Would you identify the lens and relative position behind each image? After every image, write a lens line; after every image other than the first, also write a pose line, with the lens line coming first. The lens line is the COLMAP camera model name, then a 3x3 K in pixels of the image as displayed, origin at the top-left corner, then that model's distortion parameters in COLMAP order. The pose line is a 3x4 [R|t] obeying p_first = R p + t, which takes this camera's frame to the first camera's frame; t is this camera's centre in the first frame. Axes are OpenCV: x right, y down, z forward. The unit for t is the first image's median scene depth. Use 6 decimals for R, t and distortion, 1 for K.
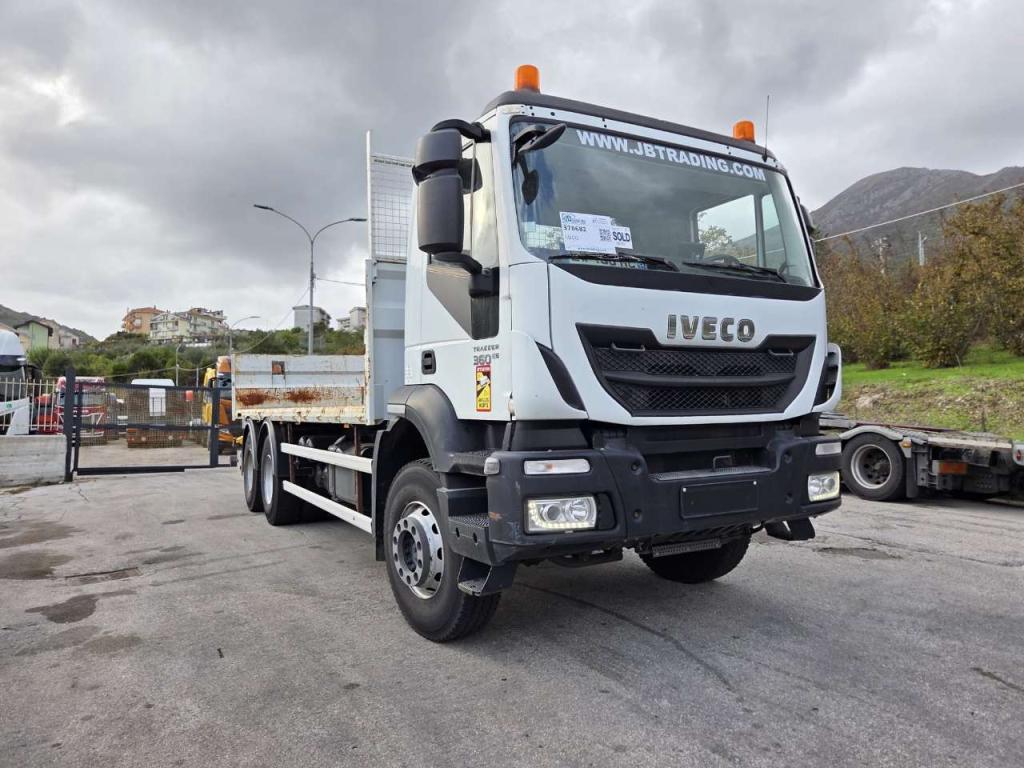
lens RADIAL K [[722.8, 0, 537.7], [0, 722.8, 372.5], [0, 0, 1]] dist [0.065108, -0.045056]
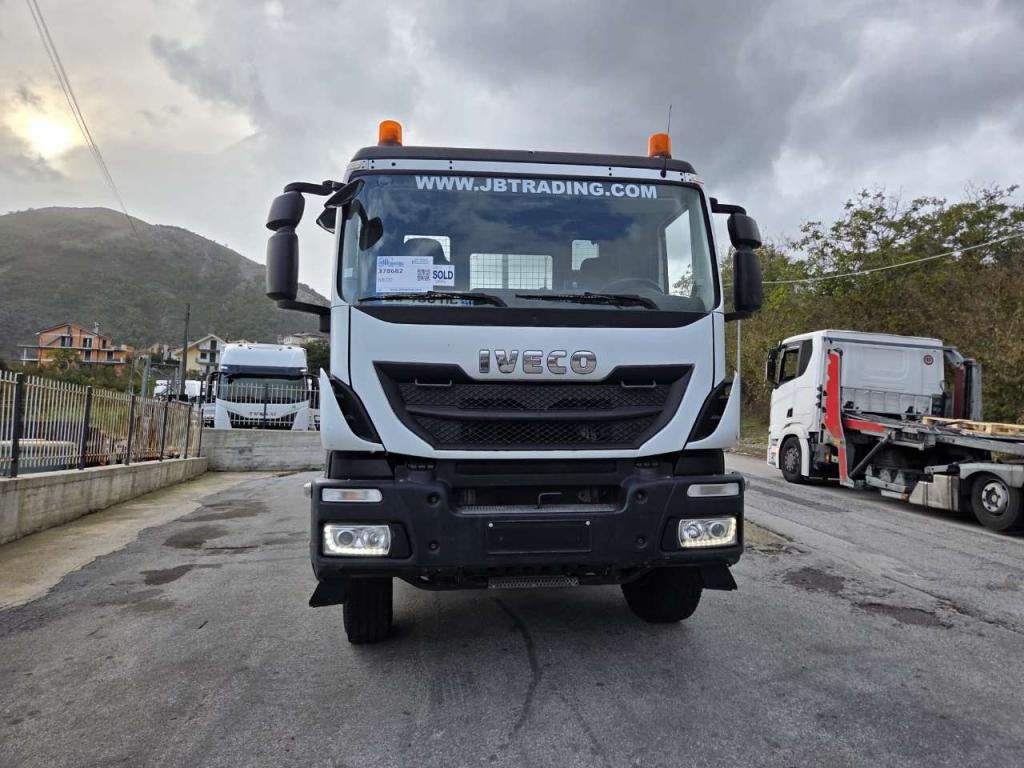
lens RADIAL K [[711.6, 0, 528.9], [0, 711.6, 365.9], [0, 0, 1]] dist [0.068106, -0.049119]
pose [[0.912801, -0.005945, -0.408361, 0.579613], [0.001573, 0.999938, -0.011041, -0.041204], [0.408401, 0.009436, 0.912754, 0.107432]]
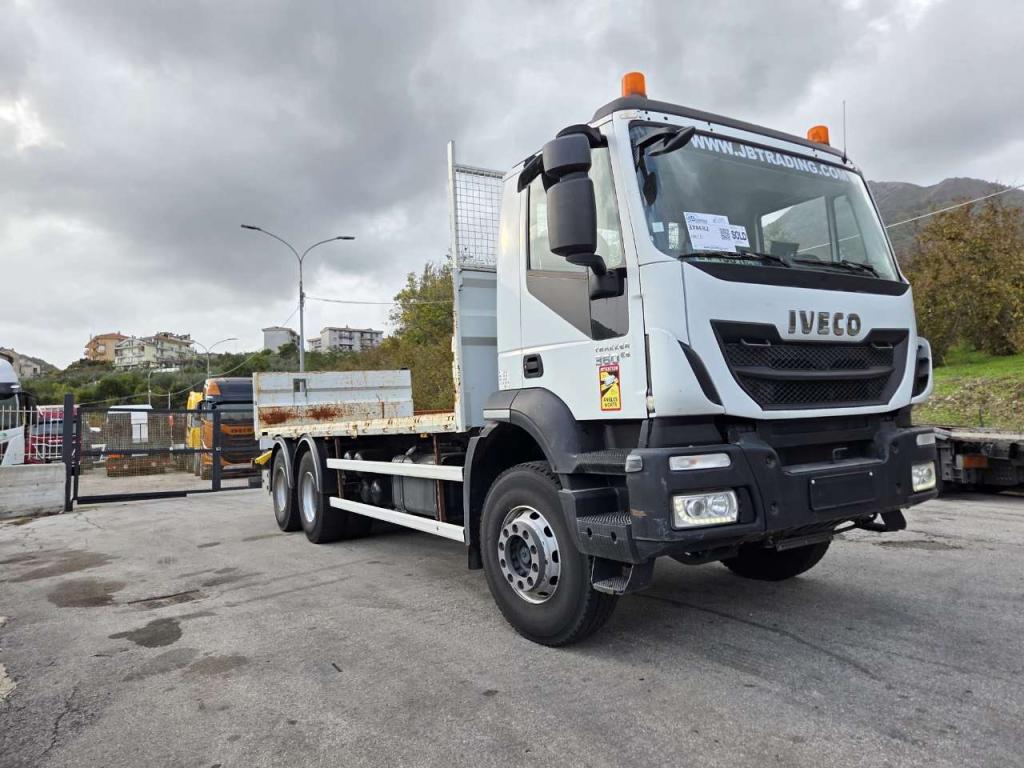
lens RADIAL K [[722.8, 0, 542.3], [0, 722.8, 361.2], [0, 0, 1]] dist [0.065108, -0.045056]
pose [[0.998425, -0.029330, 0.047835, -0.194322], [0.031034, 0.998895, -0.035285, 0.015828], [-0.046747, 0.036714, 0.998232, -0.005164]]
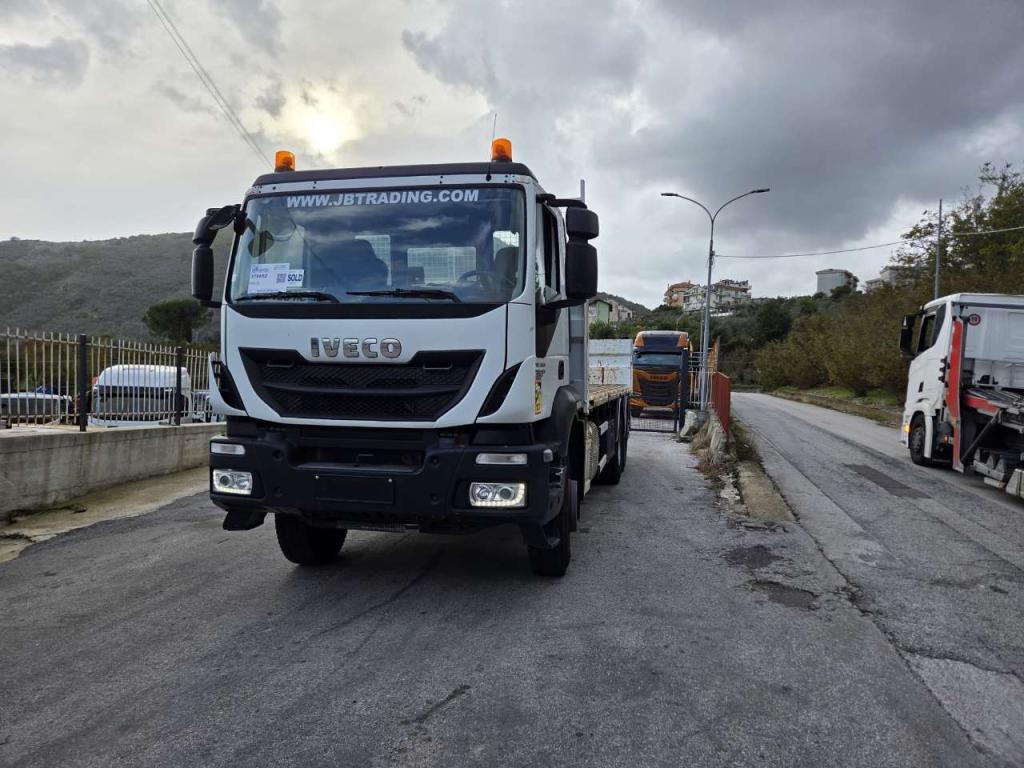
lens RADIAL K [[711.6, 0, 511.7], [0, 711.6, 374.7], [0, 0, 1]] dist [0.068106, -0.049119]
pose [[0.719085, 0.030204, -0.694265, 1.160512], [0.006192, 0.998737, 0.049863, -0.068231], [0.694894, -0.040155, 0.717990, 0.307360]]
